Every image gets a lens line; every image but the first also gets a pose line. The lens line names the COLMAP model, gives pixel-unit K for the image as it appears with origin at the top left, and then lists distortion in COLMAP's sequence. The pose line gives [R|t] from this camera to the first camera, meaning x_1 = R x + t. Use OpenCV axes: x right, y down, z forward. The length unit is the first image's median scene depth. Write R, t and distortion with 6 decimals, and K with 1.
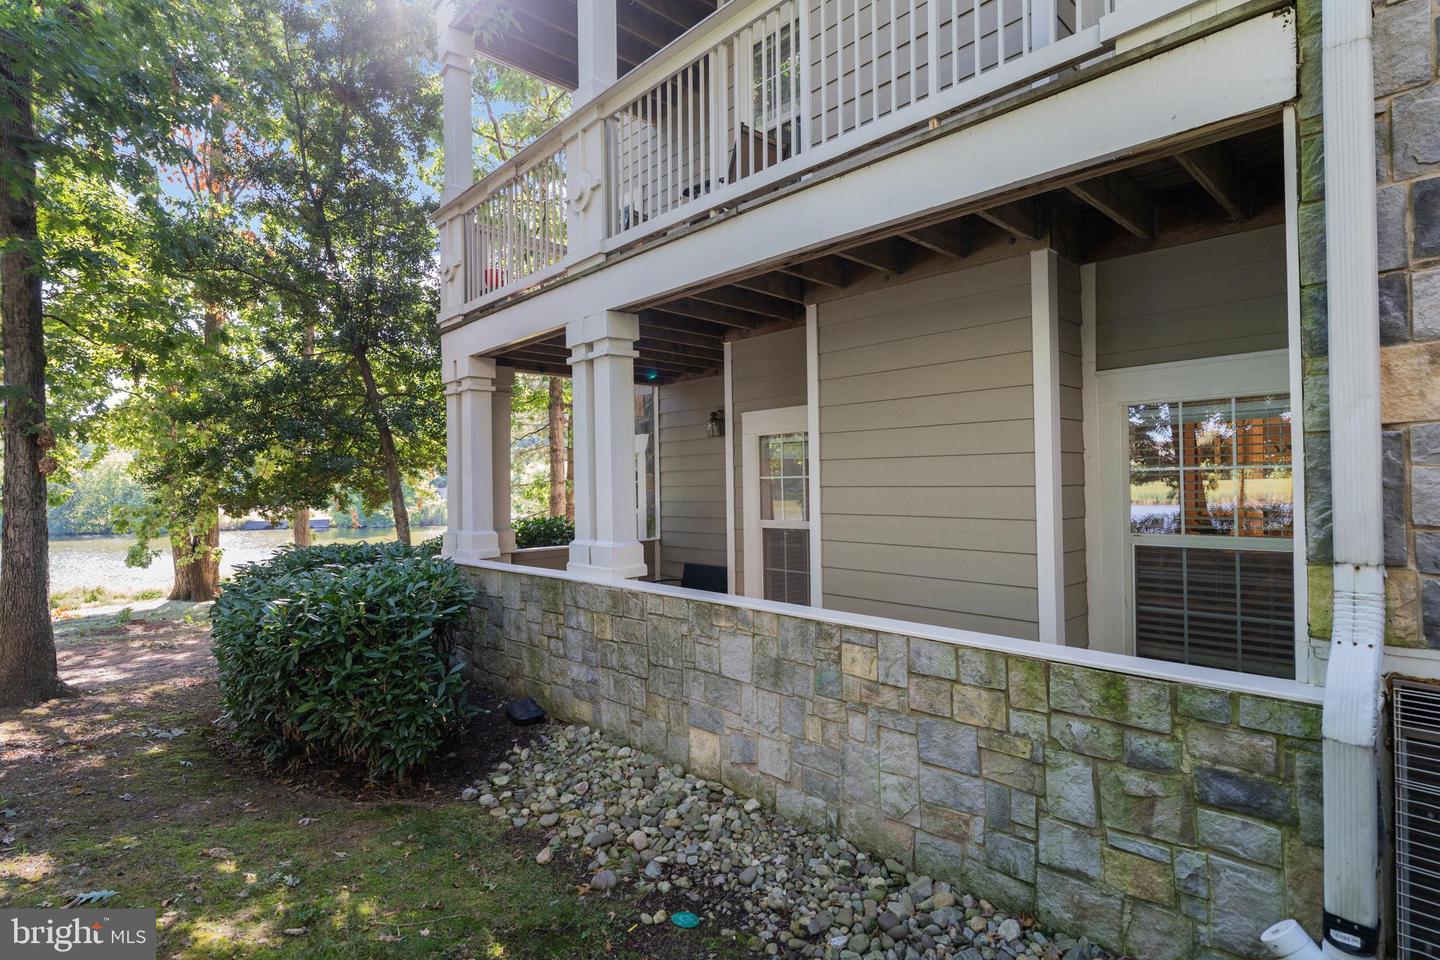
lens RADIAL K [[749.7, 0, 721.2], [0, 749.7, 482.4], [0, 0, 1]] dist [-0.003154, -0.000491]
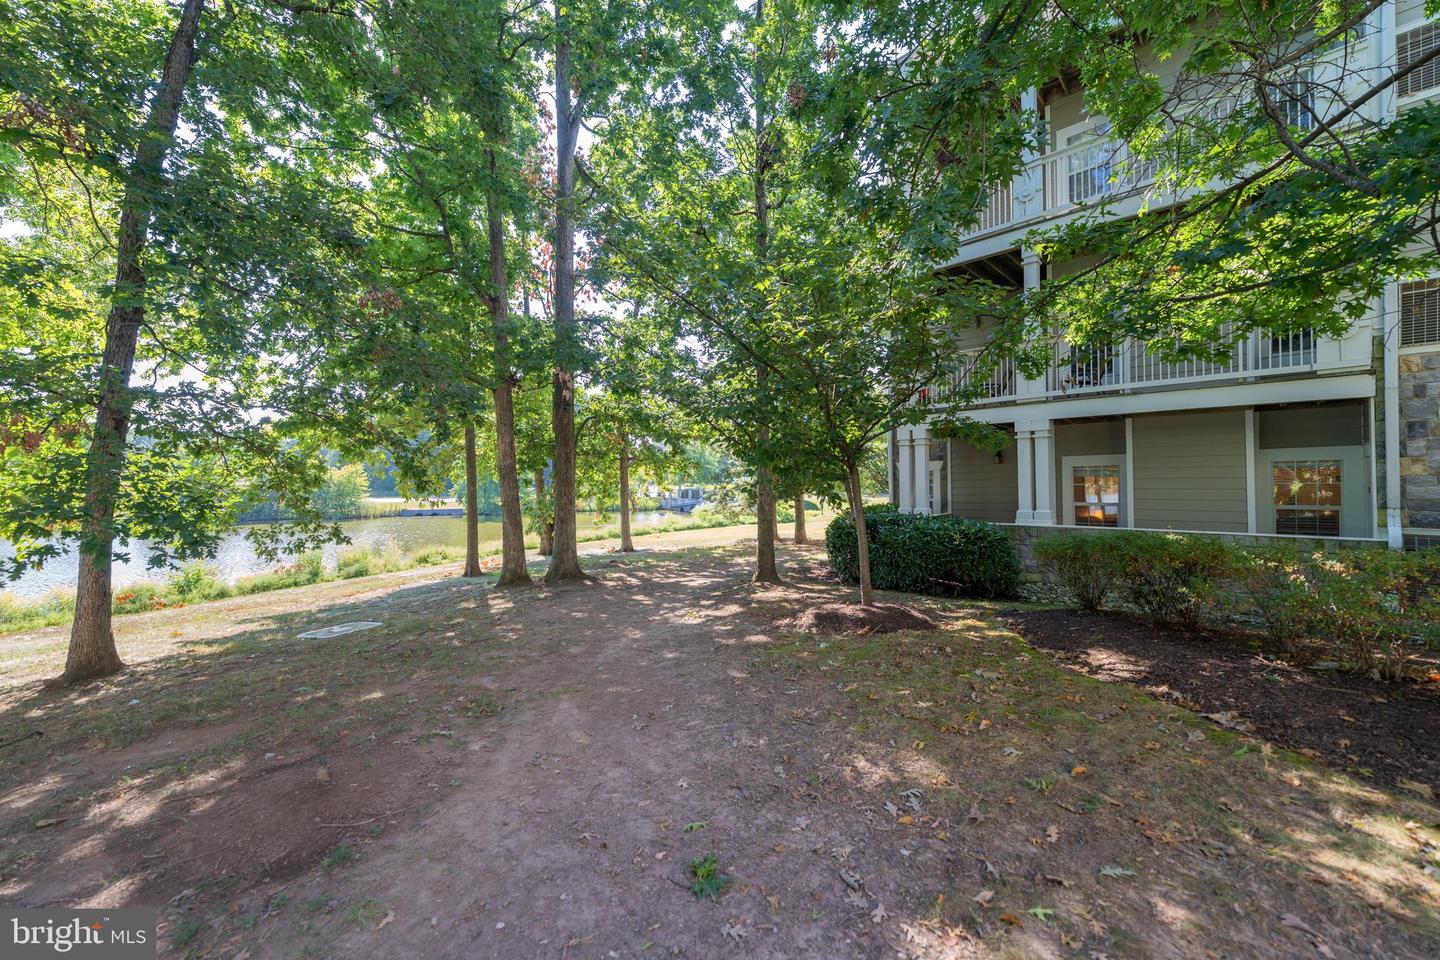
lens RADIAL K [[575.6, 0, 718.6], [0, 575.6, 482.2], [0, 0, 1]] dist [0.000688, 0.000055]
pose [[0.999256, 0.000201, 0.038579, -1.256821], [-0.000318, 0.999995, 0.003032, -0.019883], [-0.038579, -0.003042, 0.999251, -0.861198]]
